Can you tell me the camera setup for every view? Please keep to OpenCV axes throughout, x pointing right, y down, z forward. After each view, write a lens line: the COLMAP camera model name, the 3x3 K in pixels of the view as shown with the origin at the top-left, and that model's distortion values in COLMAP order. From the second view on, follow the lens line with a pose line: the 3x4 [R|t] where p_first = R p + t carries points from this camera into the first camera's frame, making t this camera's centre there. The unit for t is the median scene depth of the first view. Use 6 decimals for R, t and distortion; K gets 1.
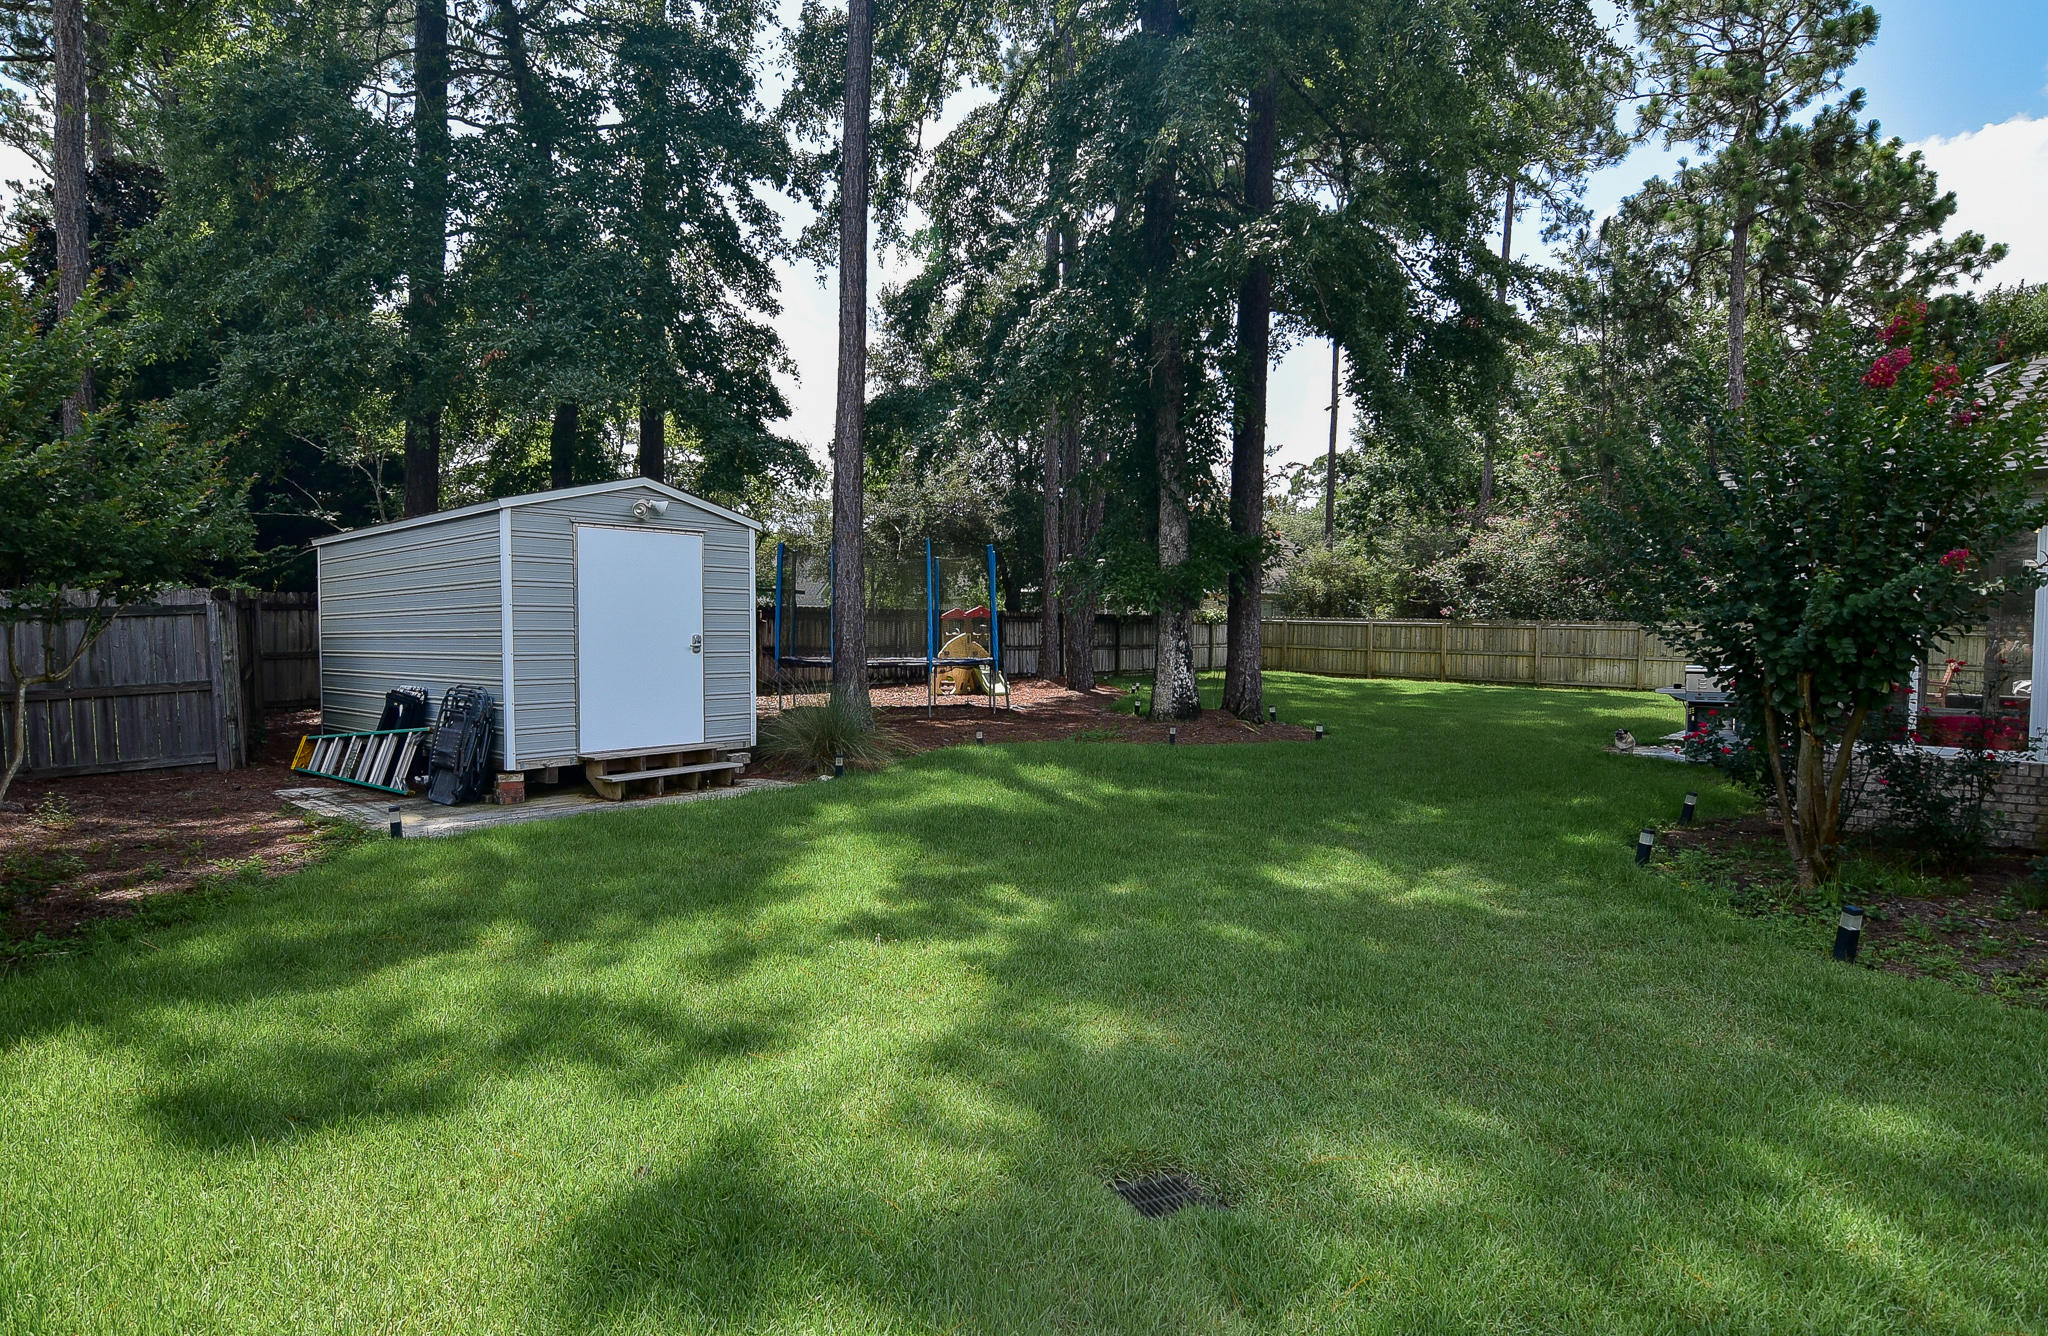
lens RADIAL K [[1045.4, 0, 1024.3], [0, 1045.4, 664.0], [0, 0, 1]] dist [-0.000015, 0.000003]
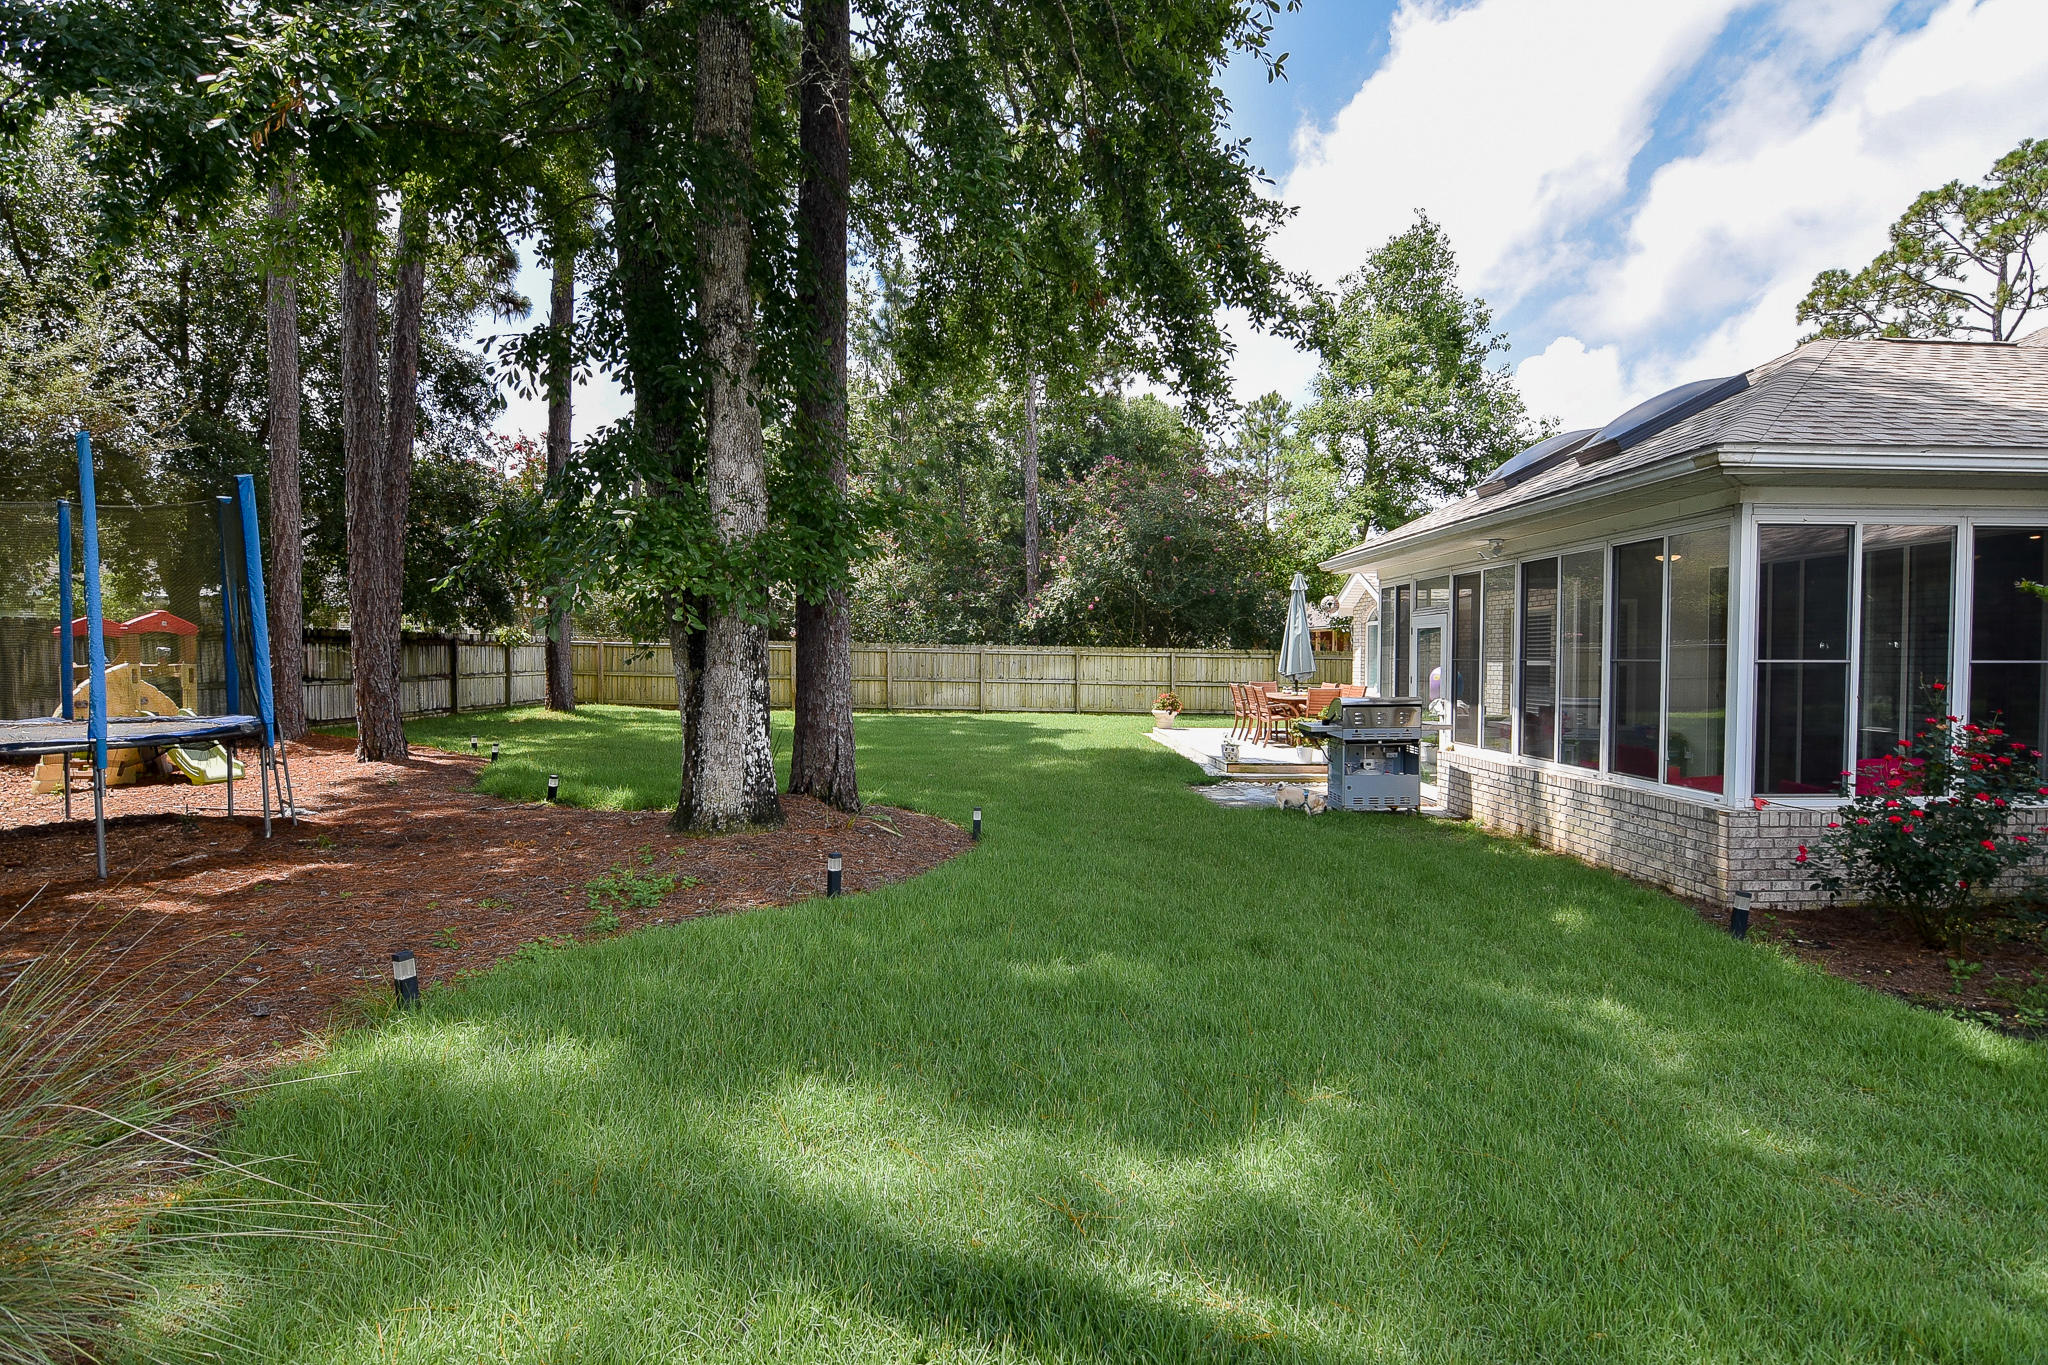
lens RADIAL K [[978.0, 0, 1026.7], [0, 978.0, 687.7], [0, 0, 1]] dist [-0.020607, -0.002628]
pose [[0.718830, -0.025002, 0.694736, -0.049174], [0.021939, 0.999671, 0.013276, -0.010590], [-0.694840, 0.005699, 0.719142, 0.269634]]
